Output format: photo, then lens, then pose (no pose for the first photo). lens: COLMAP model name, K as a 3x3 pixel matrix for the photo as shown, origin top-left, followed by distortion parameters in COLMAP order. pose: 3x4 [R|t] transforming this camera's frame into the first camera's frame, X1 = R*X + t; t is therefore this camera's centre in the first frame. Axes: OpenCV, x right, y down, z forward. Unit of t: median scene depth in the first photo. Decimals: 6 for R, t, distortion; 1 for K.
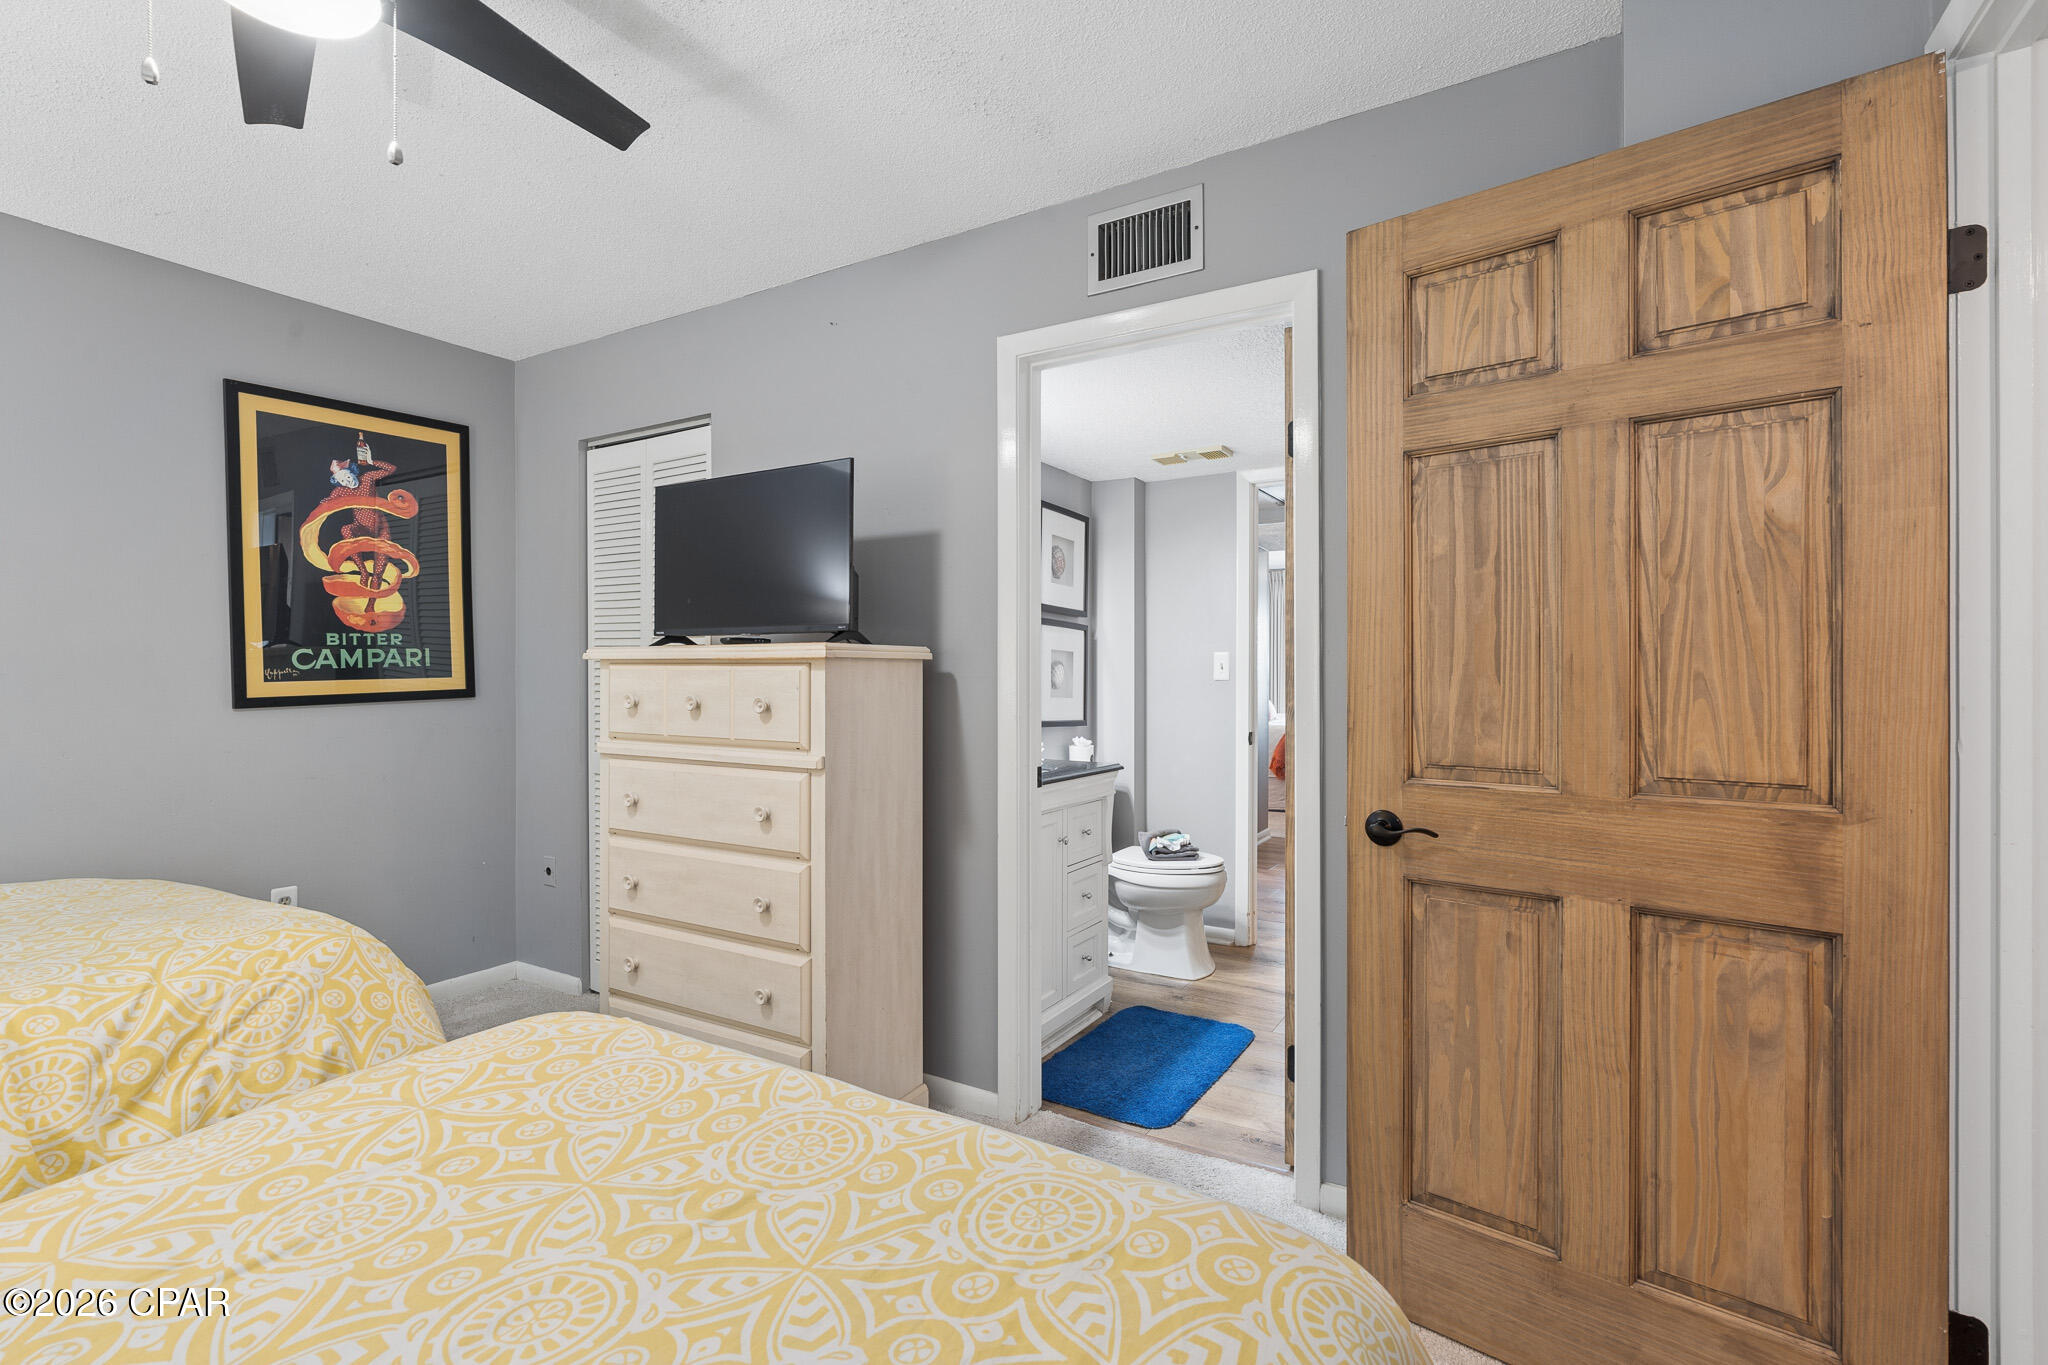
lens RADIAL K [[935.1, 0, 1023.1], [0, 935.1, 676.1], [0, 0, 1]] dist [-0.000797, -0.000777]
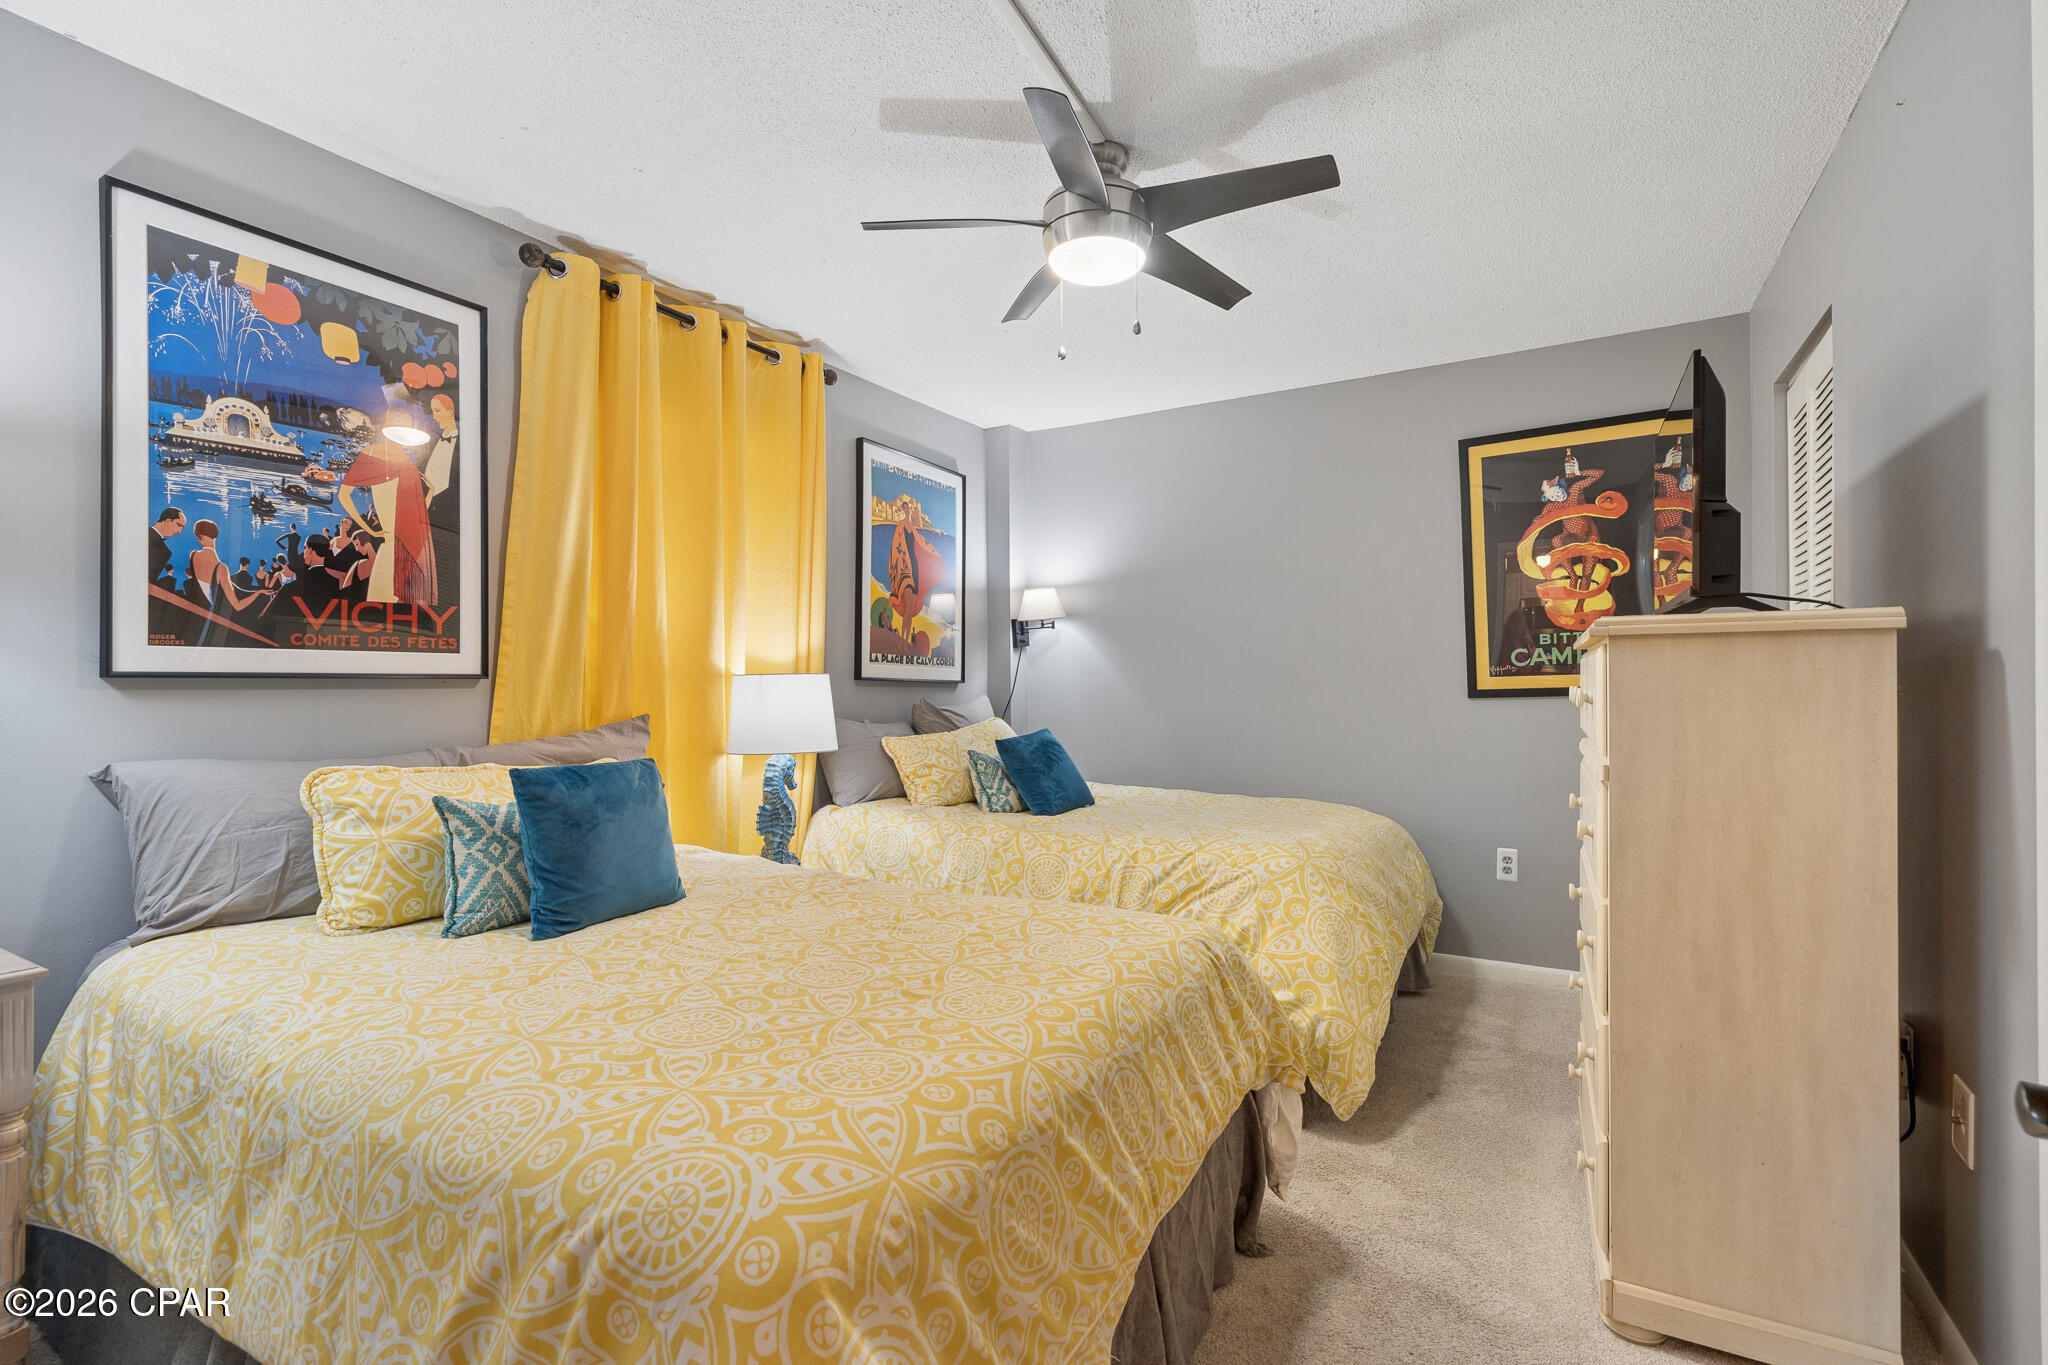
lens RADIAL K [[935.1, 0, 1020.6], [0, 935.1, 685.3], [0, 0, 1]] dist [-0.000797, -0.000777]
pose [[-0.016077, 0.001317, -0.999870, 0.429817], [0.003156, 0.999994, 0.001266, 0.014012], [0.999866, -0.003135, -0.016081, 0.407924]]
